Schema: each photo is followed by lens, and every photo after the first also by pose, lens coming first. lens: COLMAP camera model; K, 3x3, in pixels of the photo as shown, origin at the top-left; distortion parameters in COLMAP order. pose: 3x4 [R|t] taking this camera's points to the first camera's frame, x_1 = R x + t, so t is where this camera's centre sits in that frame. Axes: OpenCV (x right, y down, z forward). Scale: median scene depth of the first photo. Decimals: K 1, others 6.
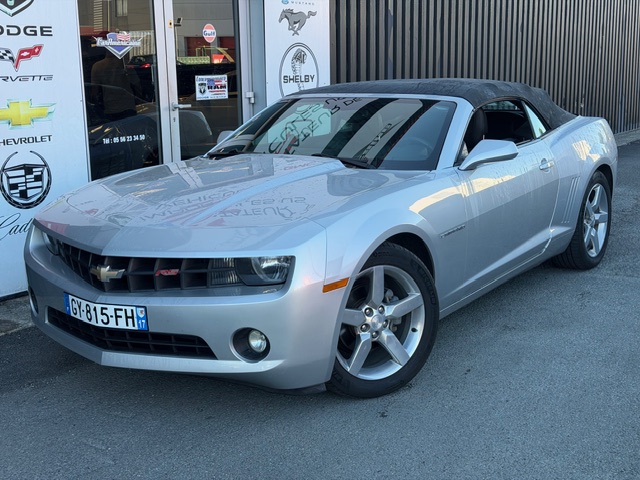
lens RADIAL K [[906.2, 0, 320.0], [0, 906.2, 240.0], [0, 0, 1]] dist [0.036957, 0.132319]
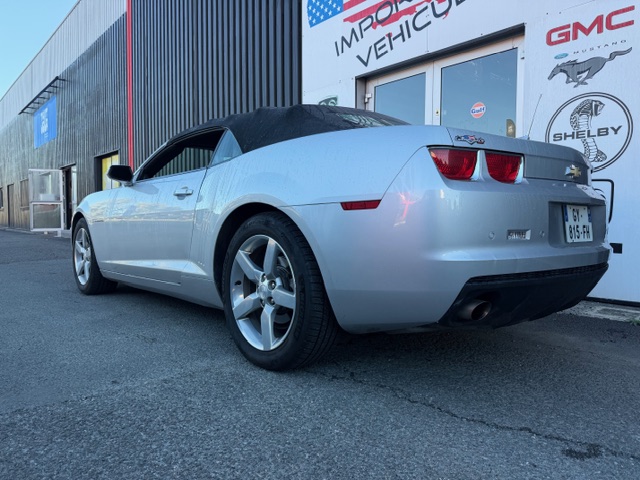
lens RADIAL K [[456.0, 0, 319.1], [0, 456.0, 234.6], [0, 0, 1]] dist [0.038360, -0.056010]
pose [[-0.241970, 0.050986, -0.968943, 0.678911], [-0.180831, 0.978753, 0.096661, -0.110831], [0.953284, 0.198604, -0.227609, 1.243326]]
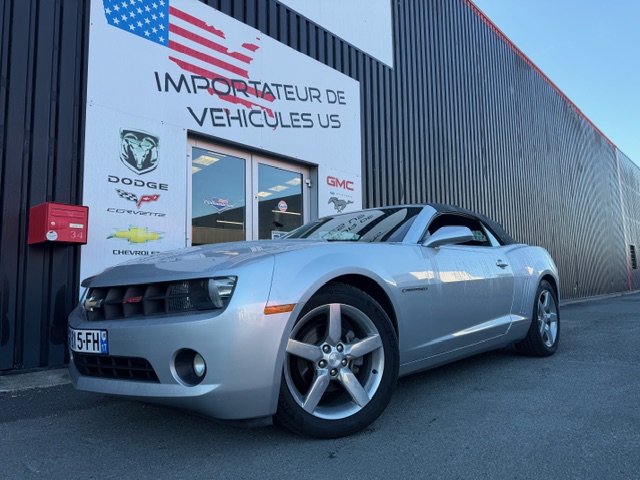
lens RADIAL K [[451.9, 0, 320.0], [0, 451.9, 237.7], [0, 0, 1]] dist [0.057216, -0.109015]
pose [[0.987428, -0.015971, -0.157259, 0.093342], [-0.030594, 0.956759, -0.289268, 0.077230], [0.155079, 0.290442, 0.944242, 0.329921]]
